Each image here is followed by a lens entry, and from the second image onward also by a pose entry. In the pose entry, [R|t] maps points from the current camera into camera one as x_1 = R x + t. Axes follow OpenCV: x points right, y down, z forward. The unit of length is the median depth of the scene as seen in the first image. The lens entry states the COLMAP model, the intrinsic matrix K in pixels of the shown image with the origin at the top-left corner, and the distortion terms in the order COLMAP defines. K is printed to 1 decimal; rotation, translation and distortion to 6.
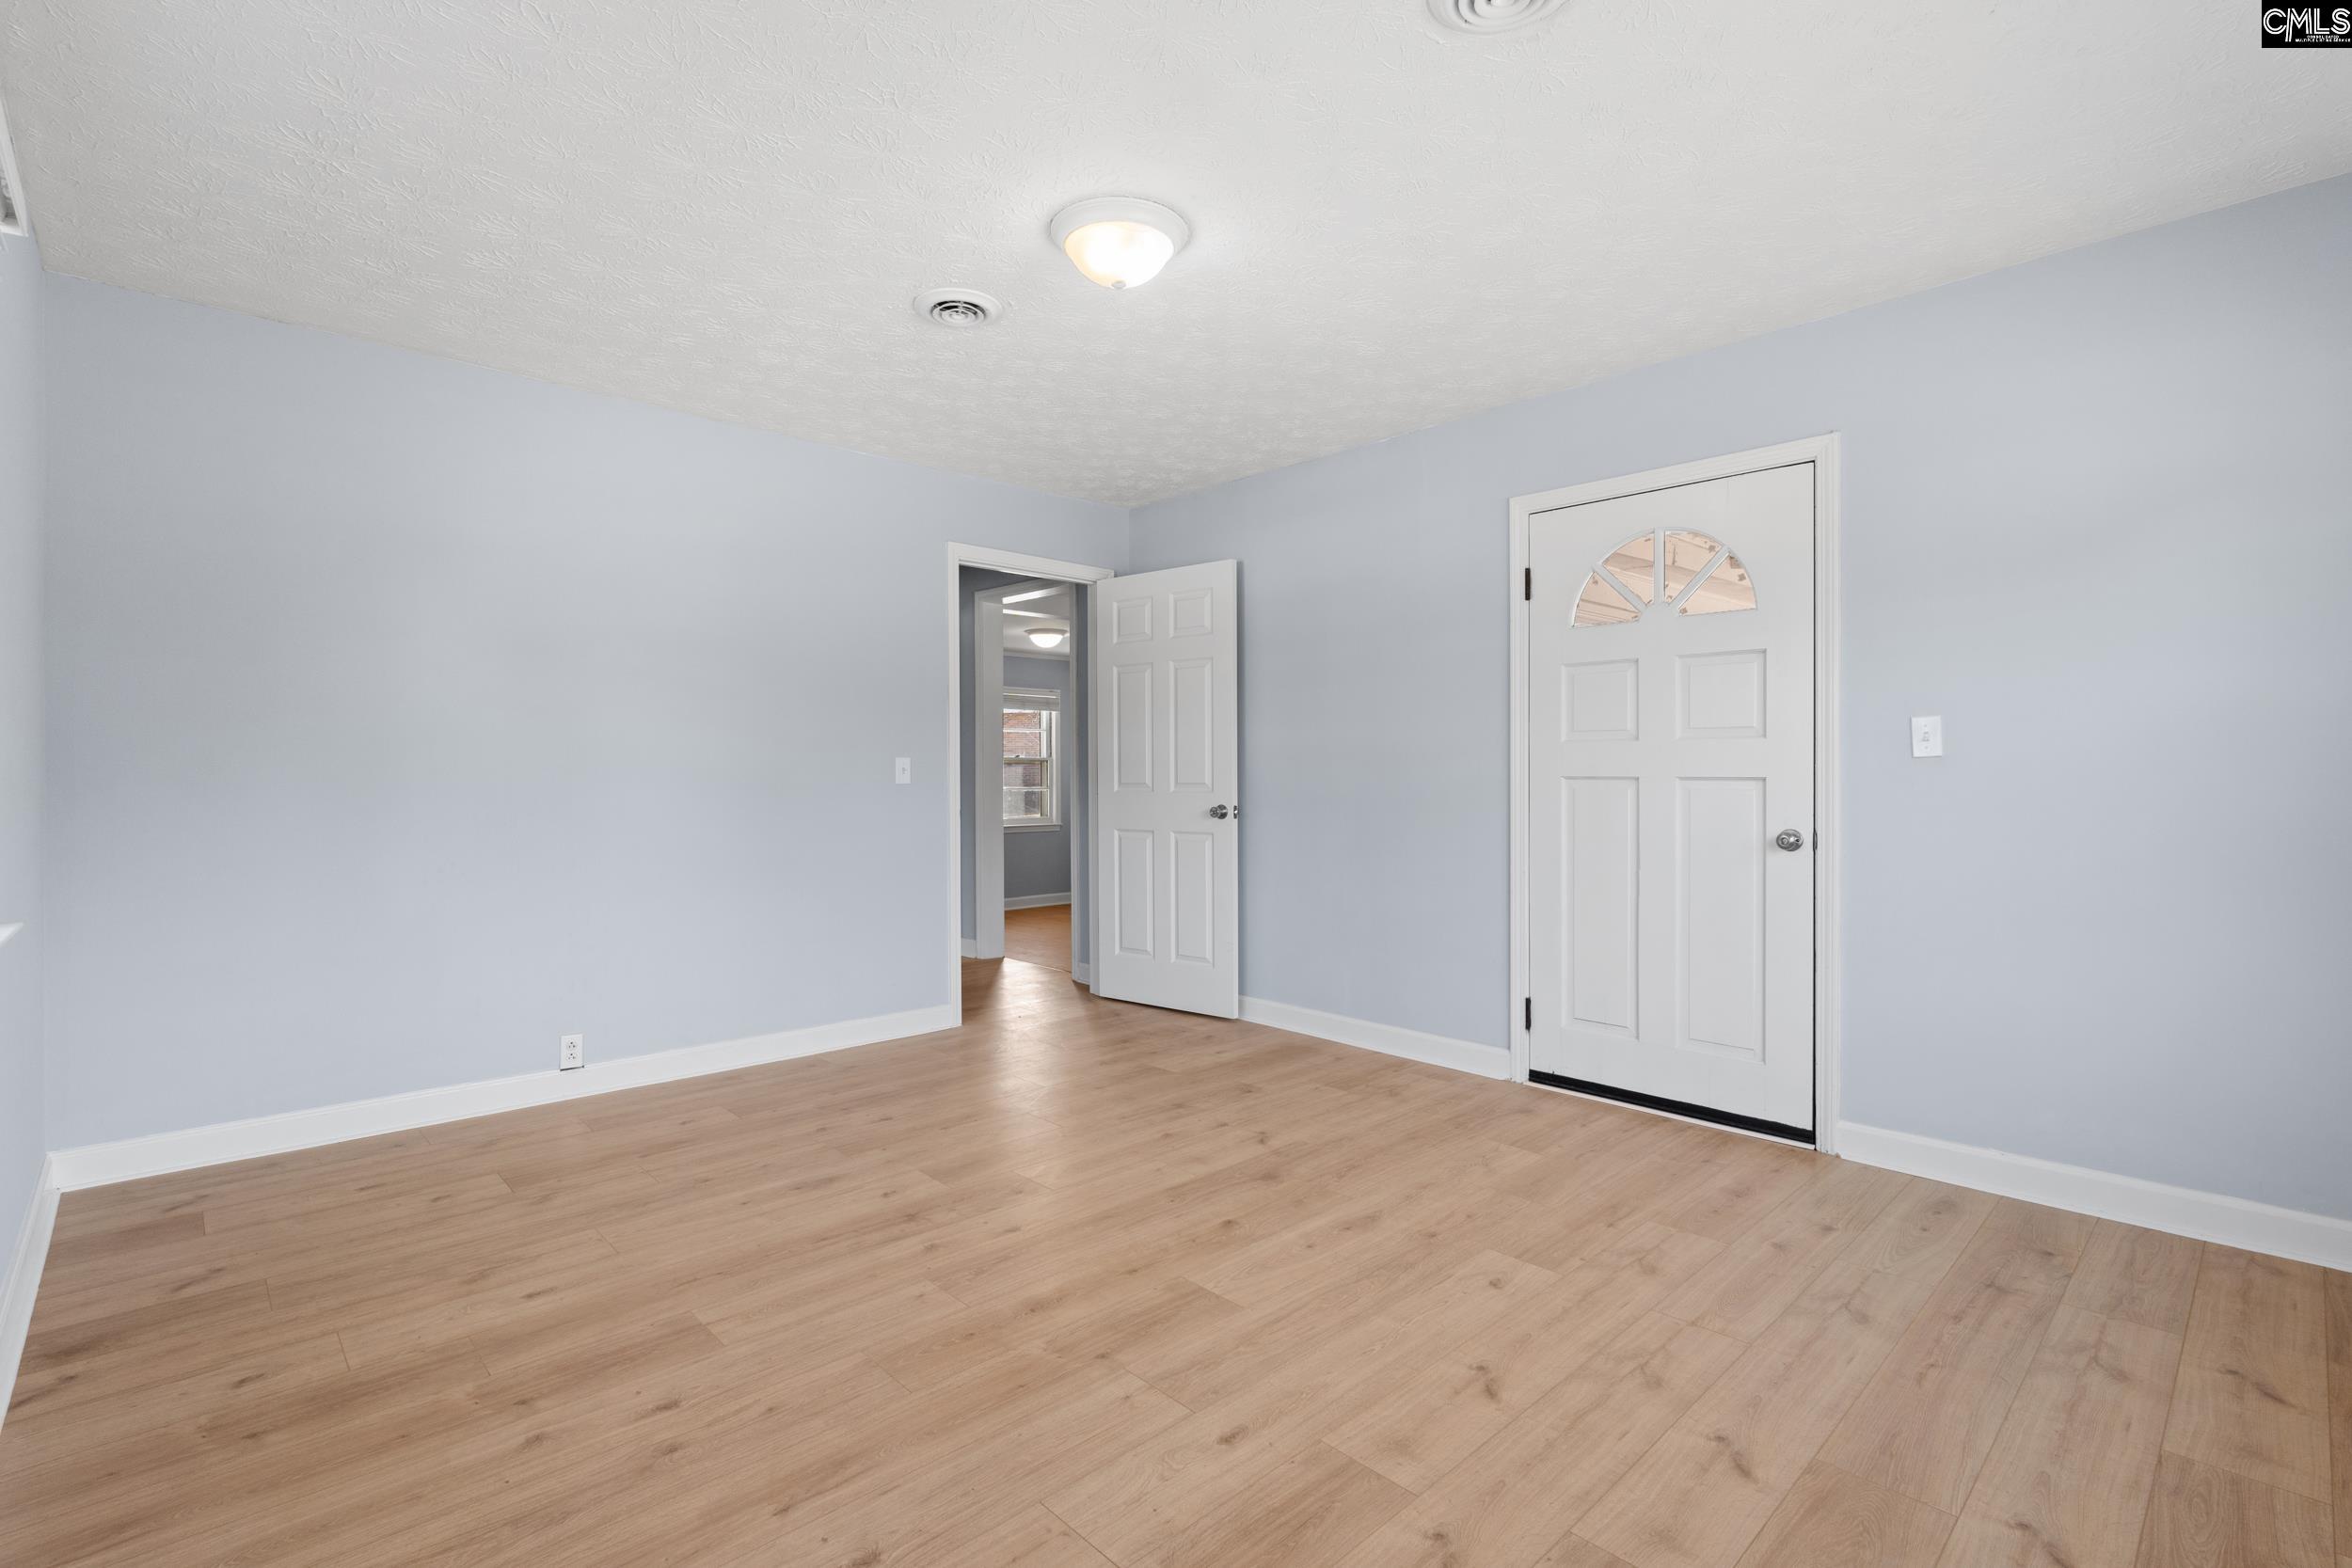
lens RADIAL K [[1083.7, 0, 1178.3], [0, 1083.7, 771.6], [0, 0, 1]] dist [-0.005335, -0.000641]
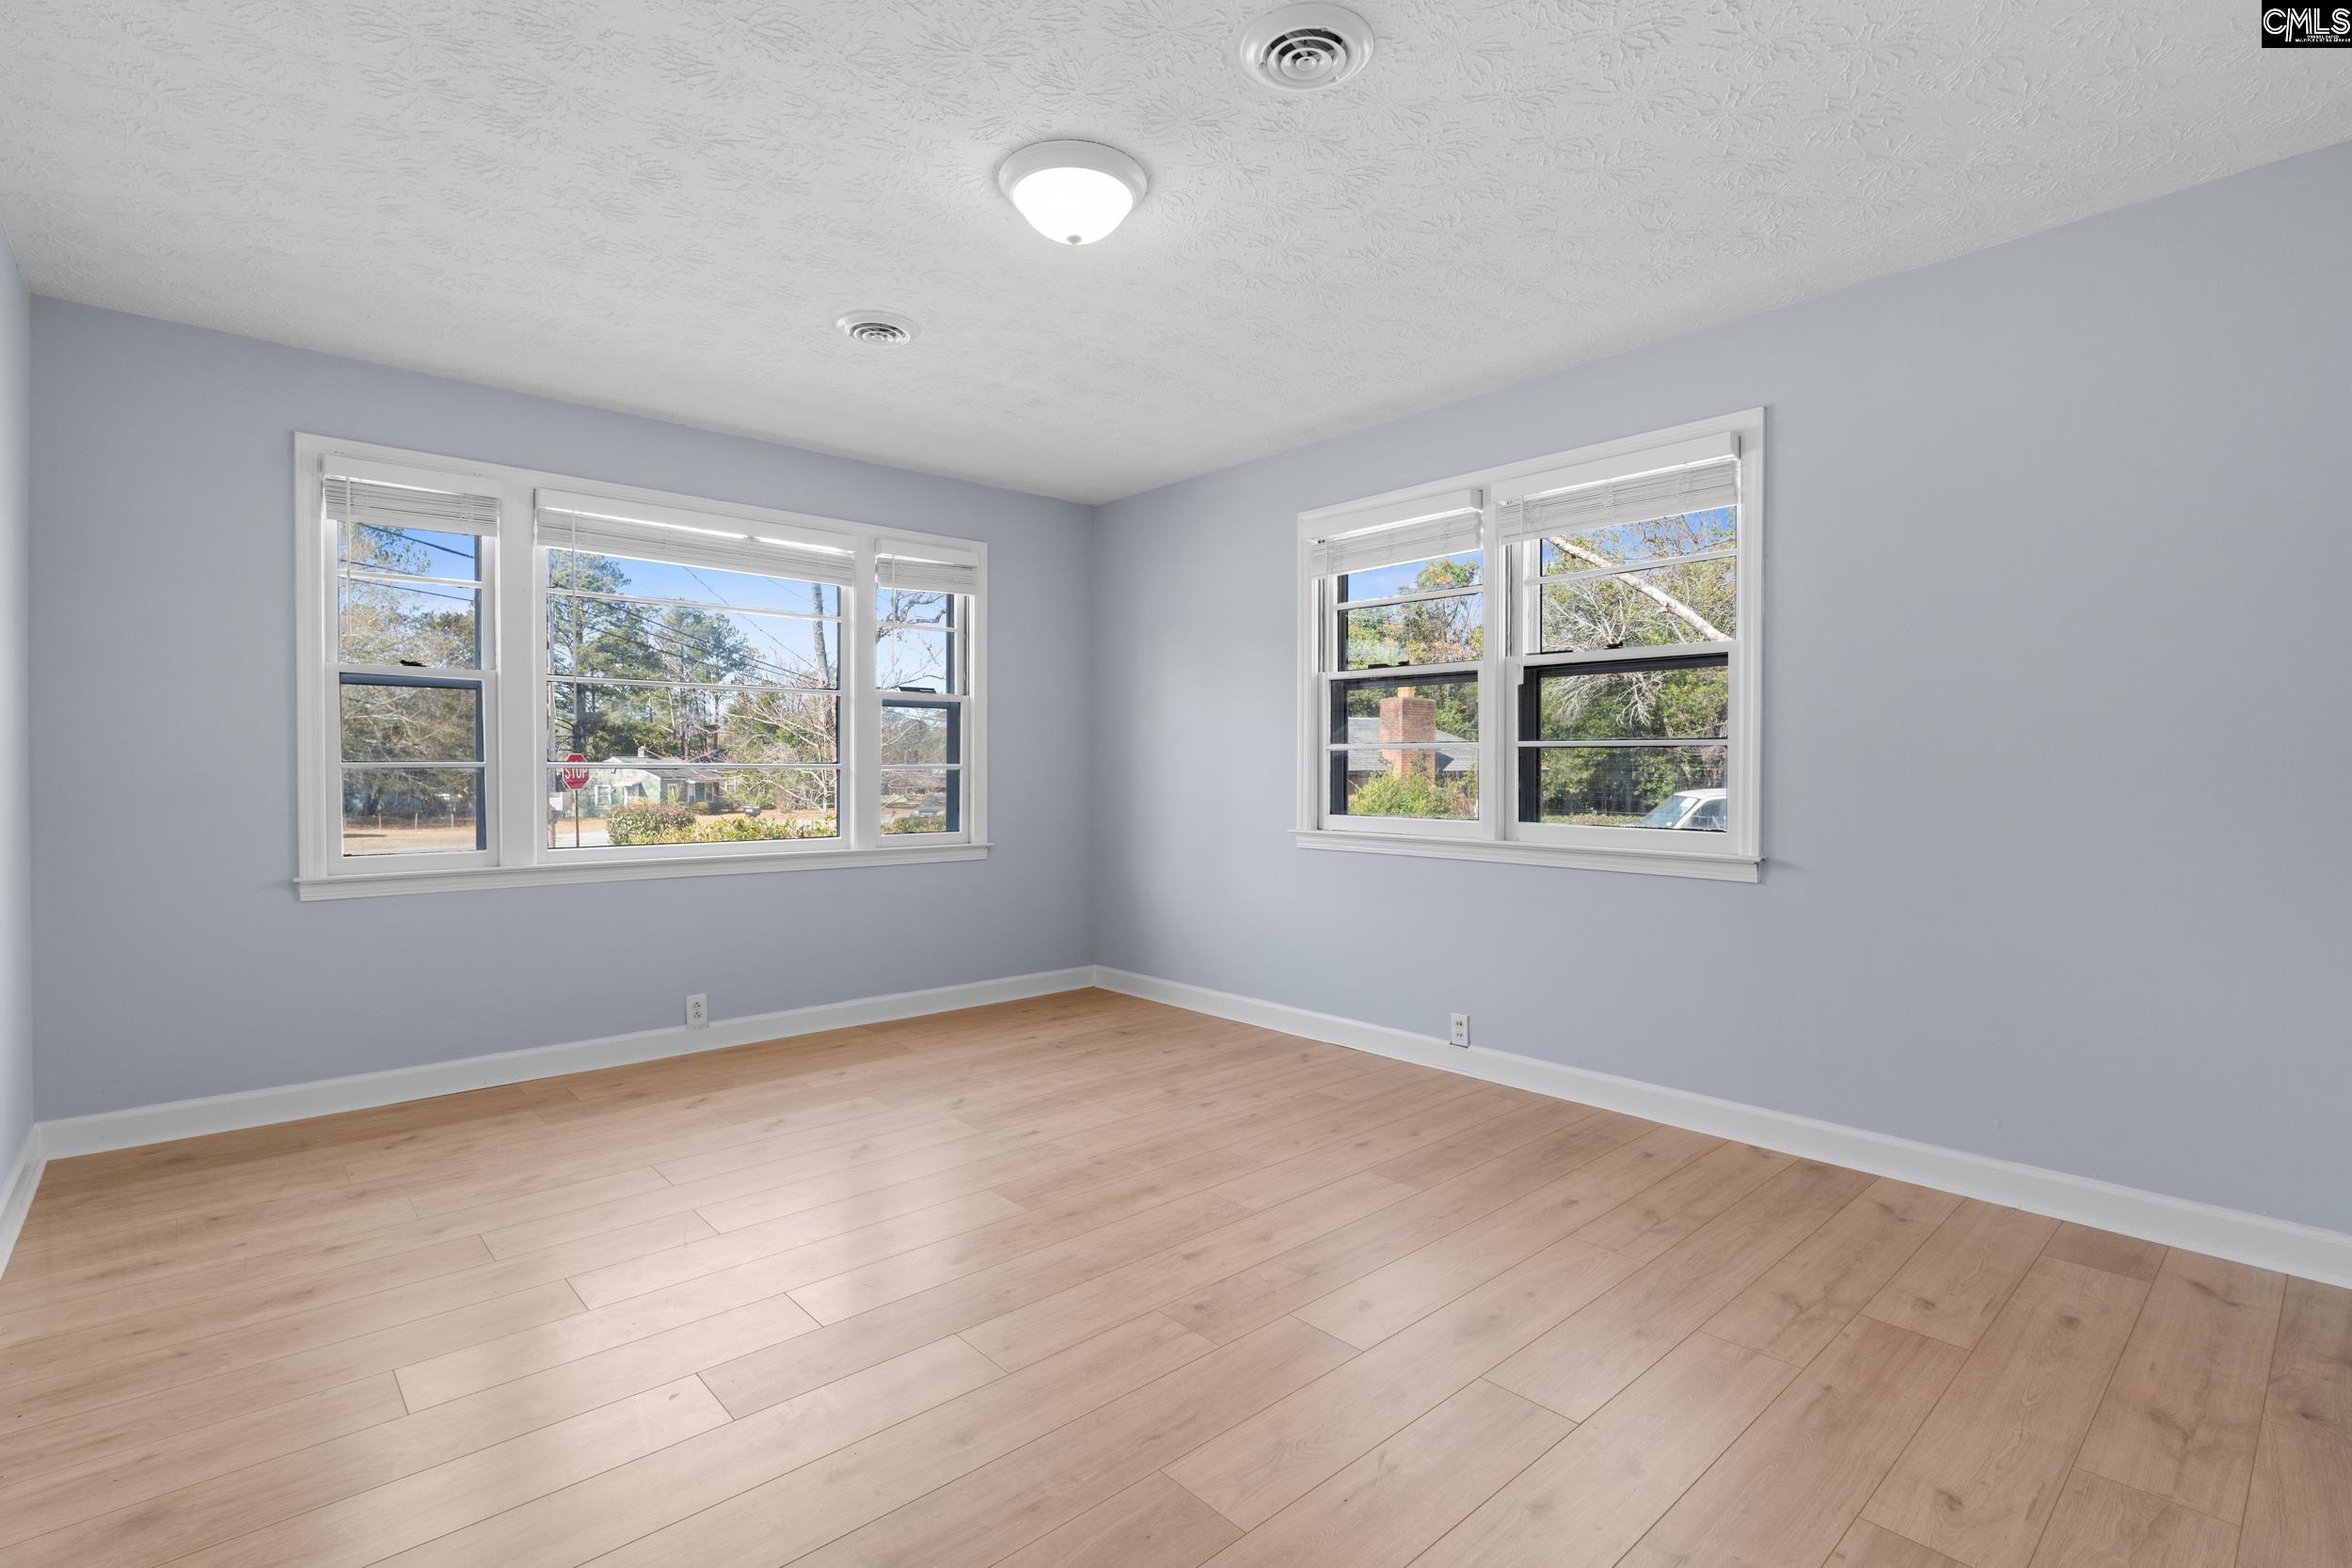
lens RADIAL K [[1083.7, 0, 1178.3], [0, 1083.7, 771.6], [0, 0, 1]] dist [-0.005335, -0.000641]
pose [[-0.999721, 0.001146, 0.023590, -0.192802], [0.001247, 0.999990, 0.004270, 0.000309], [-0.023585, 0.004298, -0.999713, 2.260238]]
